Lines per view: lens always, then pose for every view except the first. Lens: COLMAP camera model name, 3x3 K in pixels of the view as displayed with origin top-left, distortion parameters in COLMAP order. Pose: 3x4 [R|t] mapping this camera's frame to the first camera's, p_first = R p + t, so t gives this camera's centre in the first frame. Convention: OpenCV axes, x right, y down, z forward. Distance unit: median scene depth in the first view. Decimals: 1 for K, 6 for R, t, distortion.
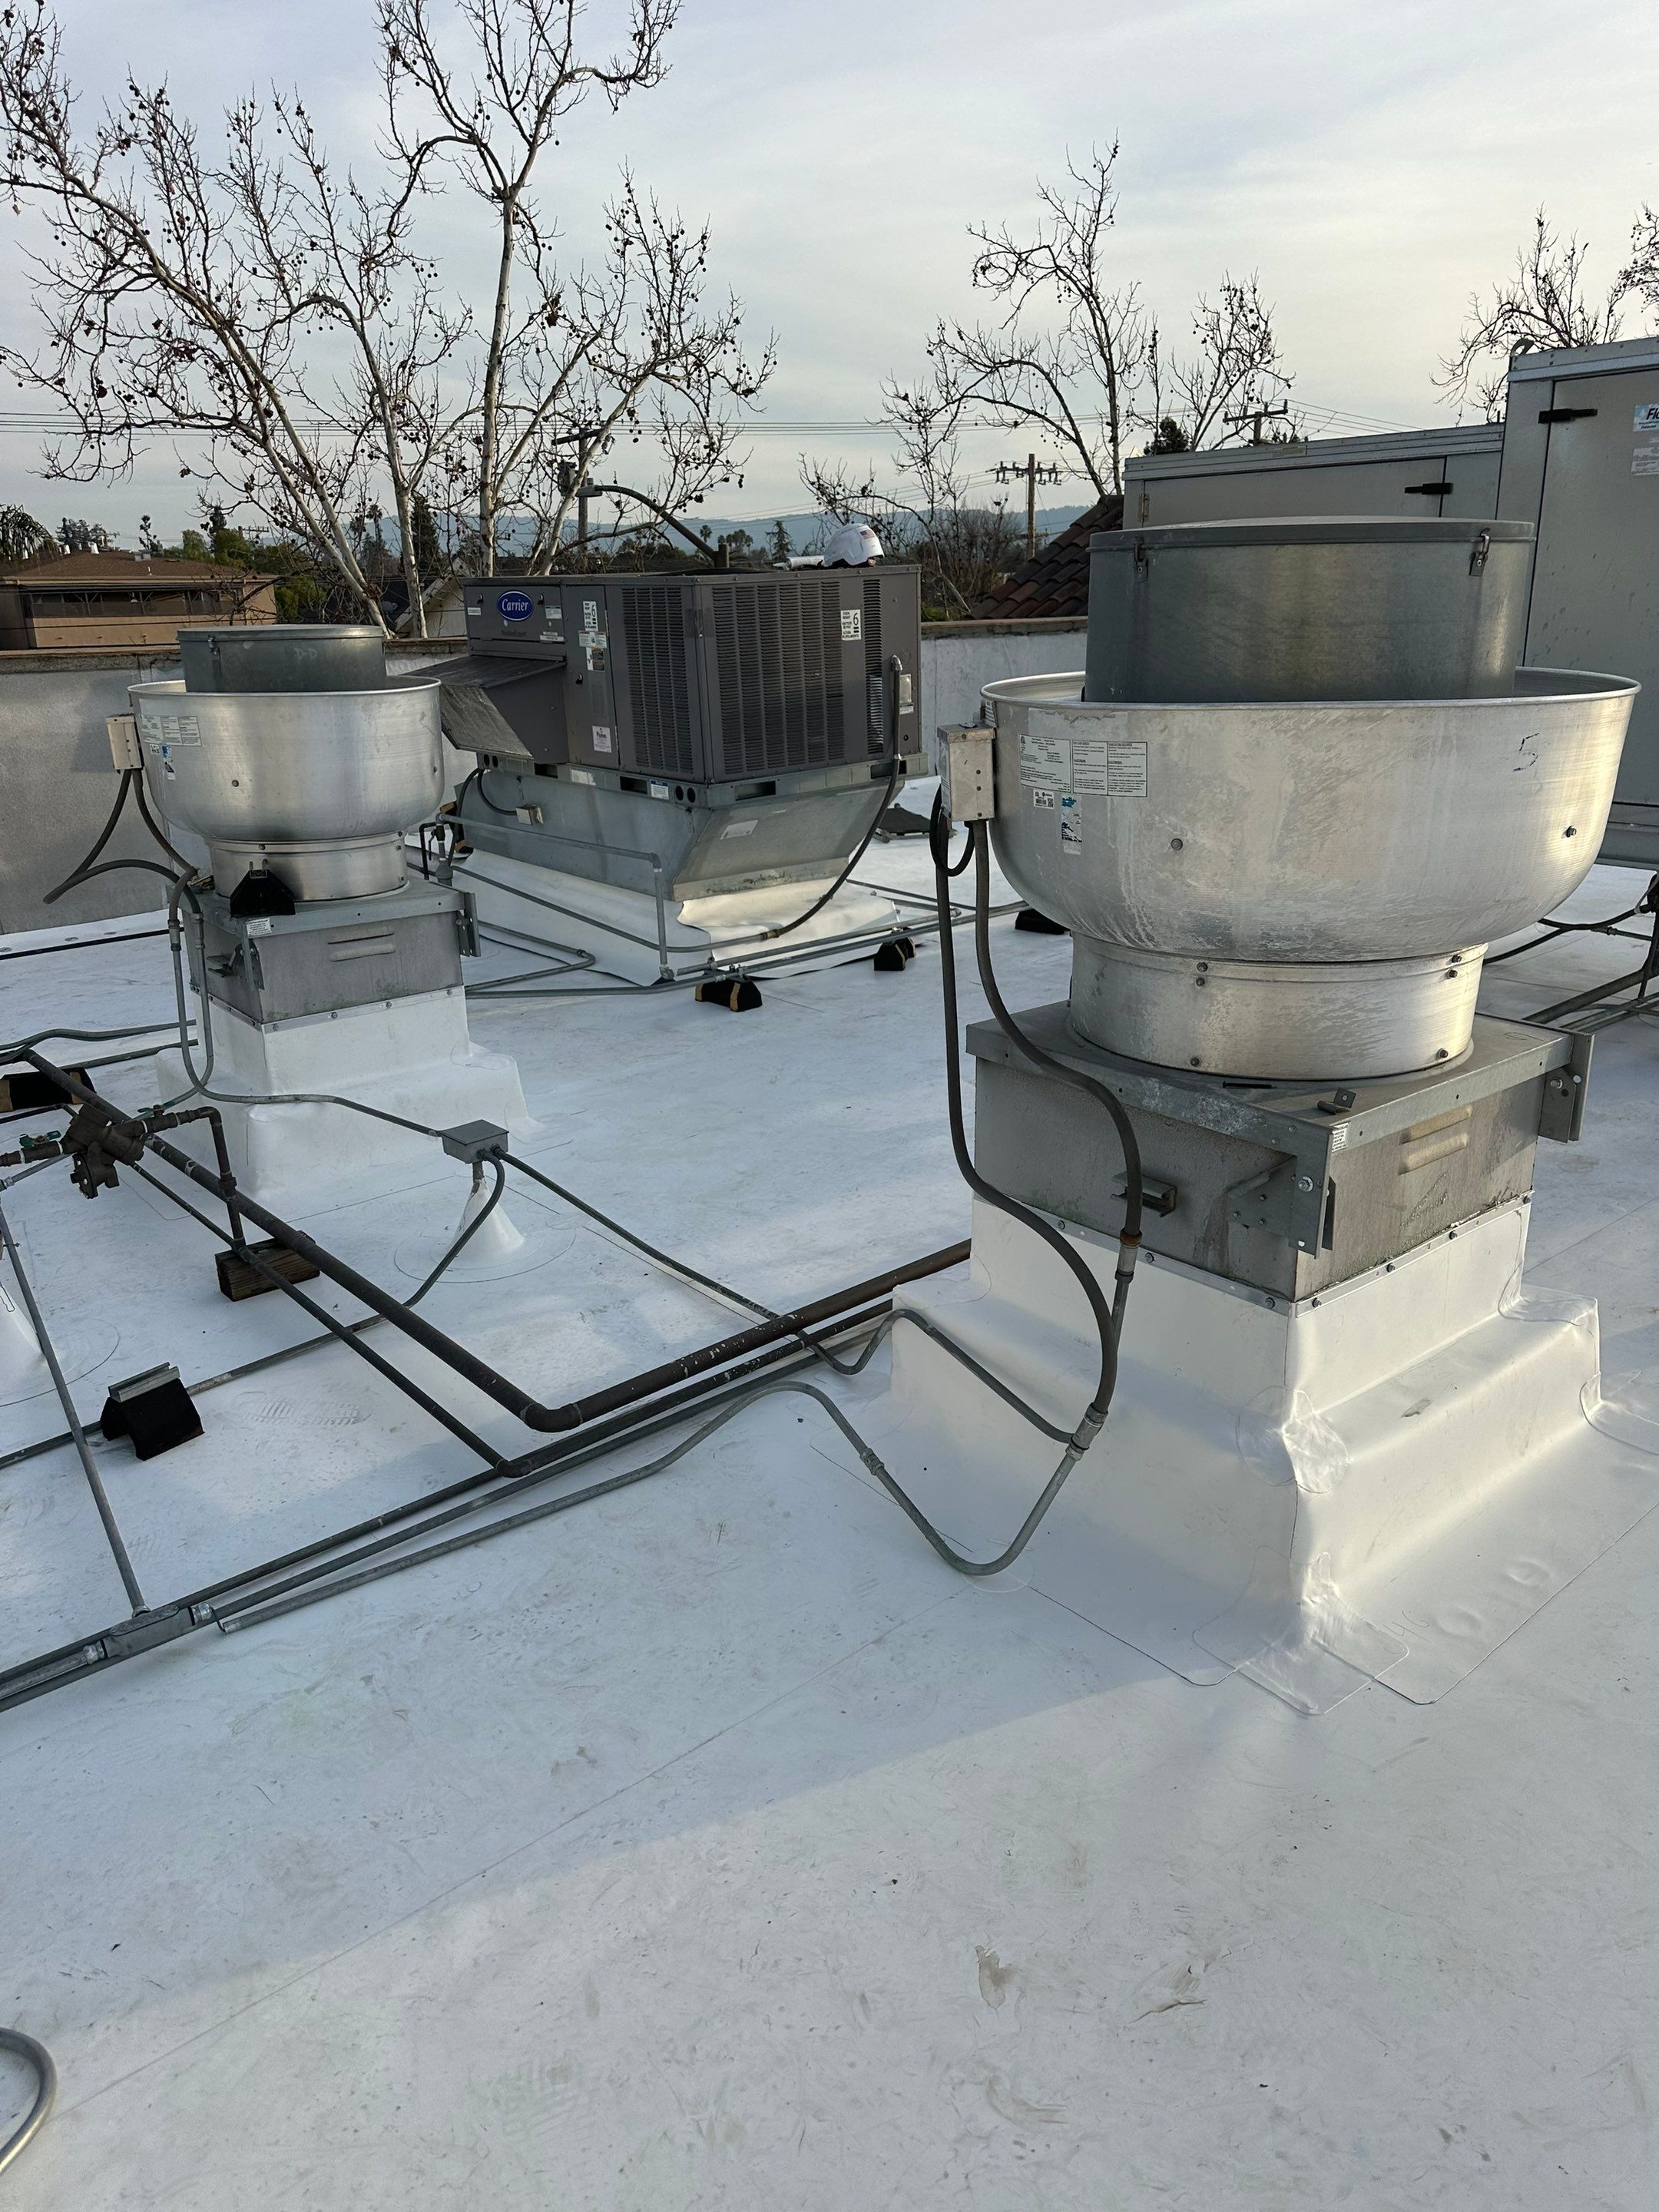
lens RADIAL K [[1523.7, 0, 853.5], [0, 1523.7, 1113.6], [0, 0, 1]] dist [0.017014, -0.025807]
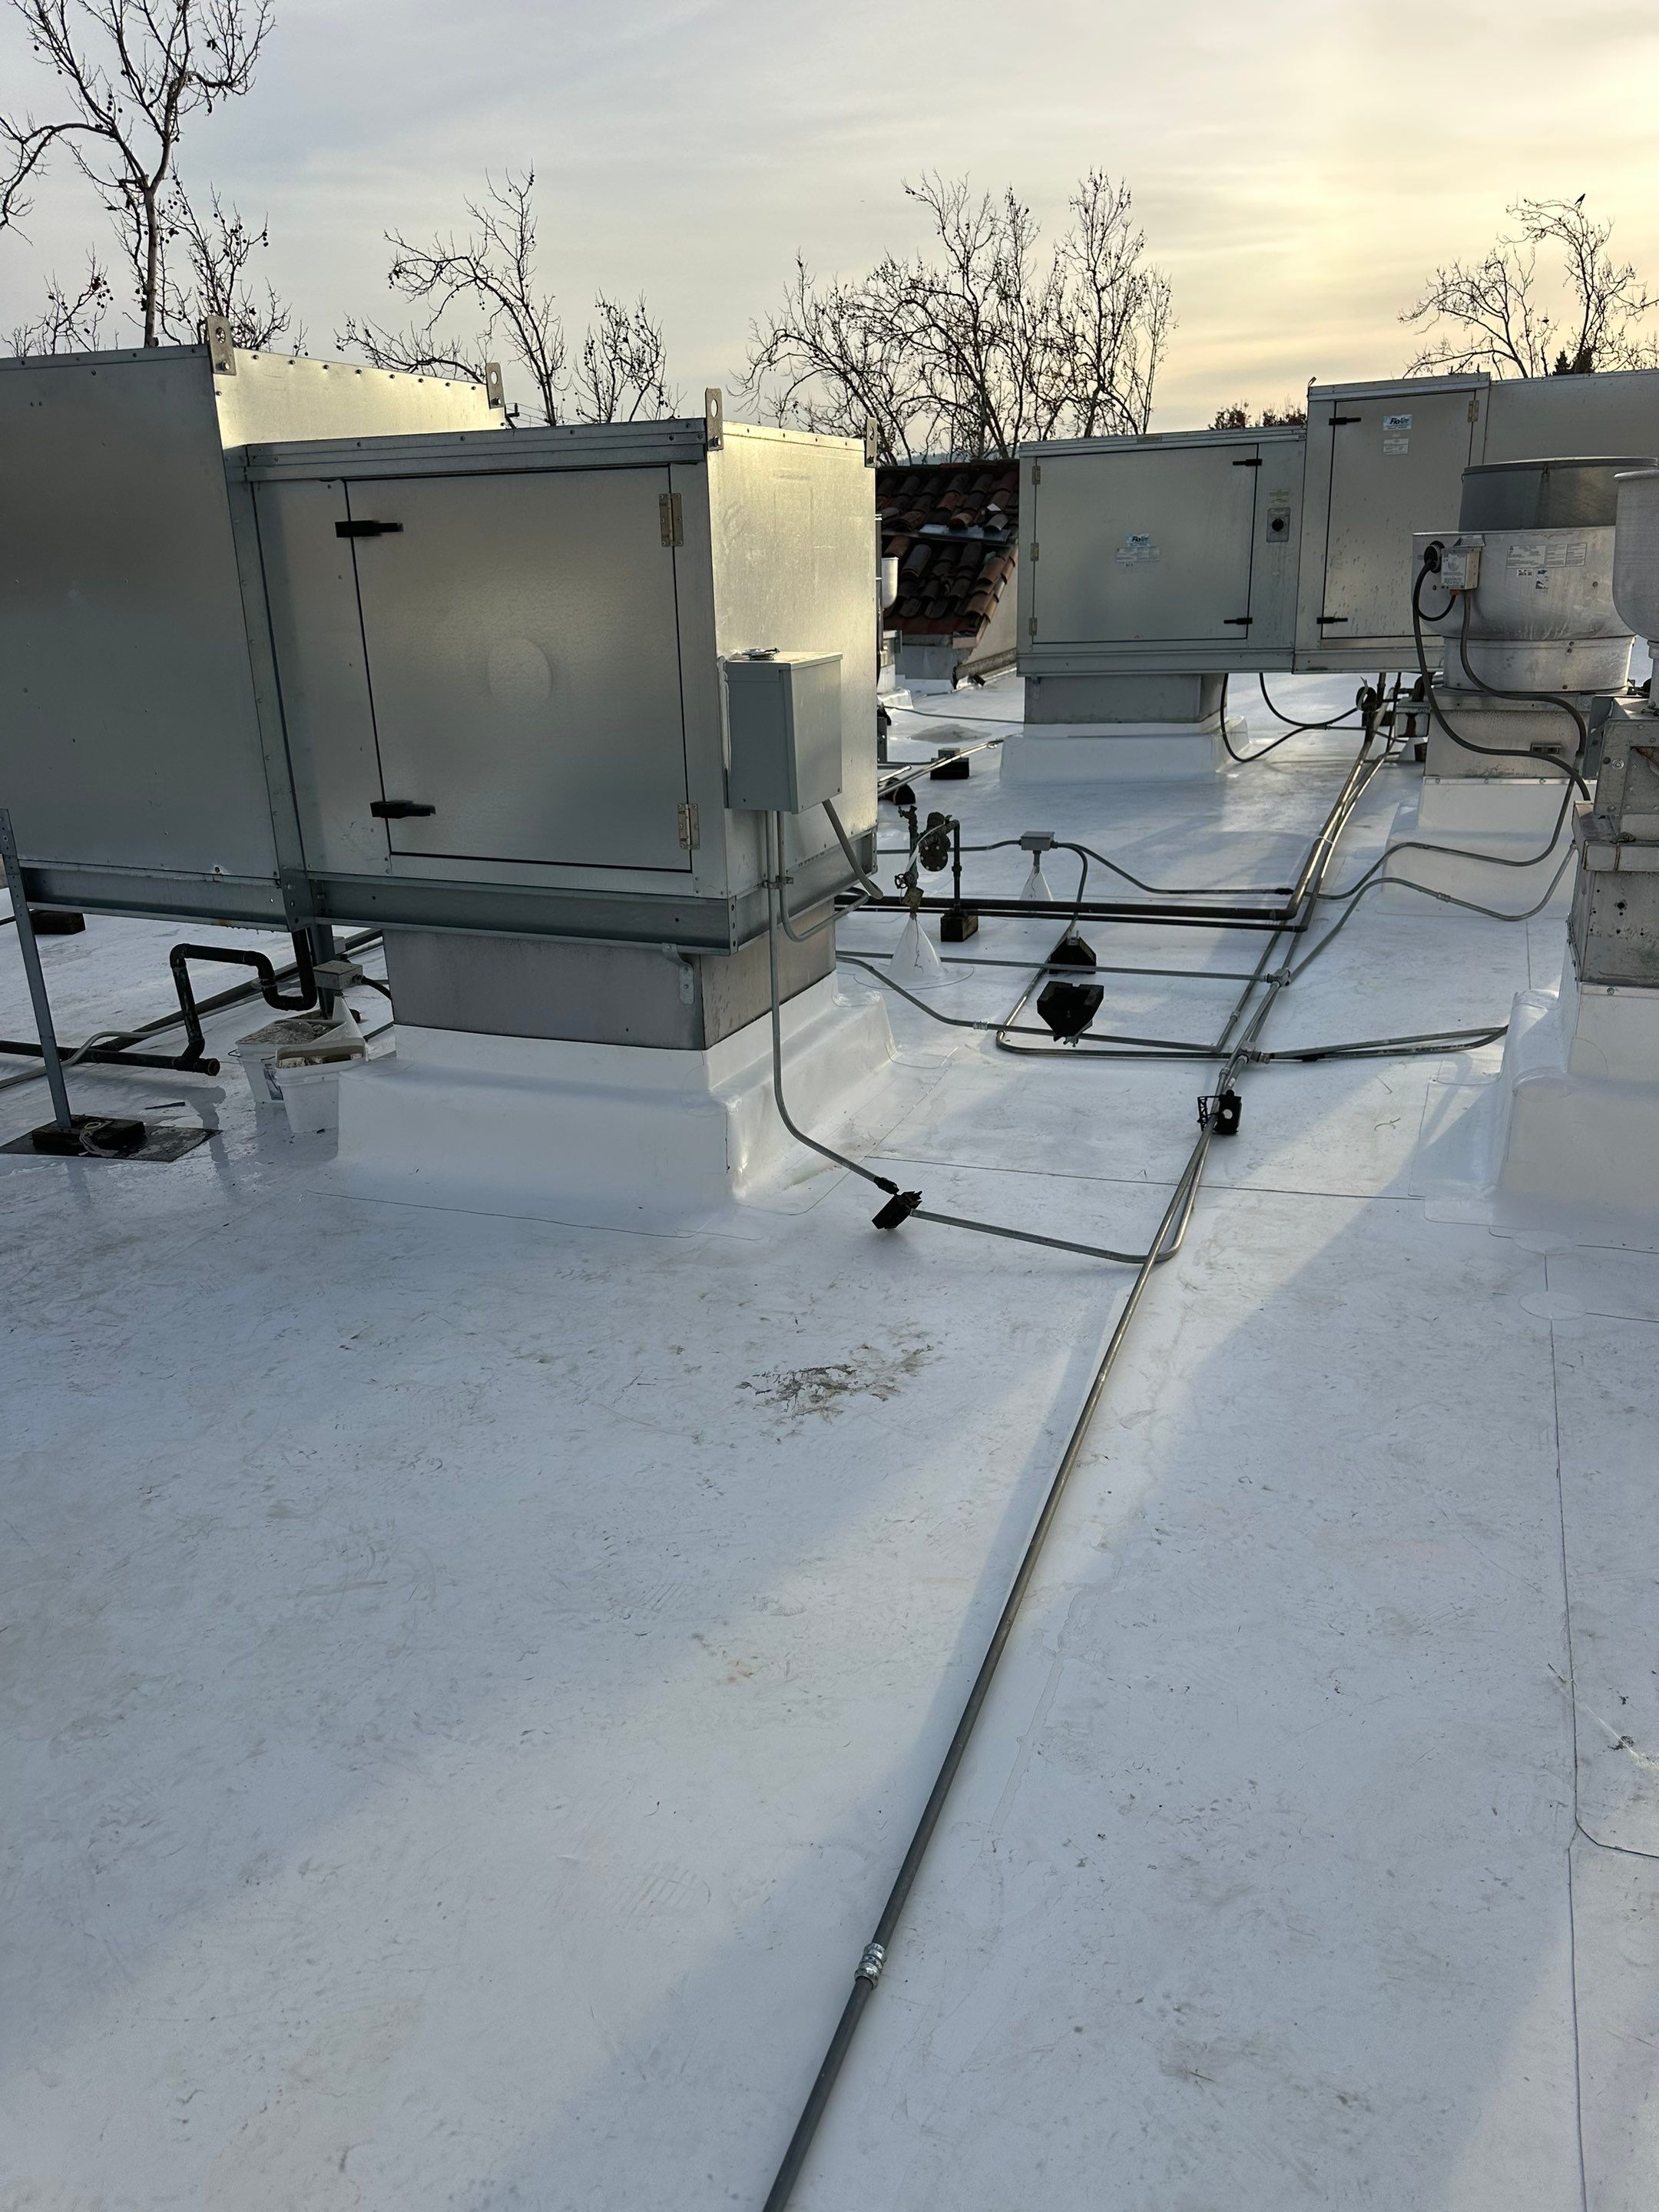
lens RADIAL K [[1523.7, 0, 829.7], [0, 1523.7, 1105.9], [0, 0, 1]] dist [0.017014, -0.025807]
pose [[0.879494, -0.168925, 0.444921, -0.391959], [0.171625, 0.984556, 0.034552, 0.066349], [-0.443887, 0.045971, 0.894903, -0.118164]]
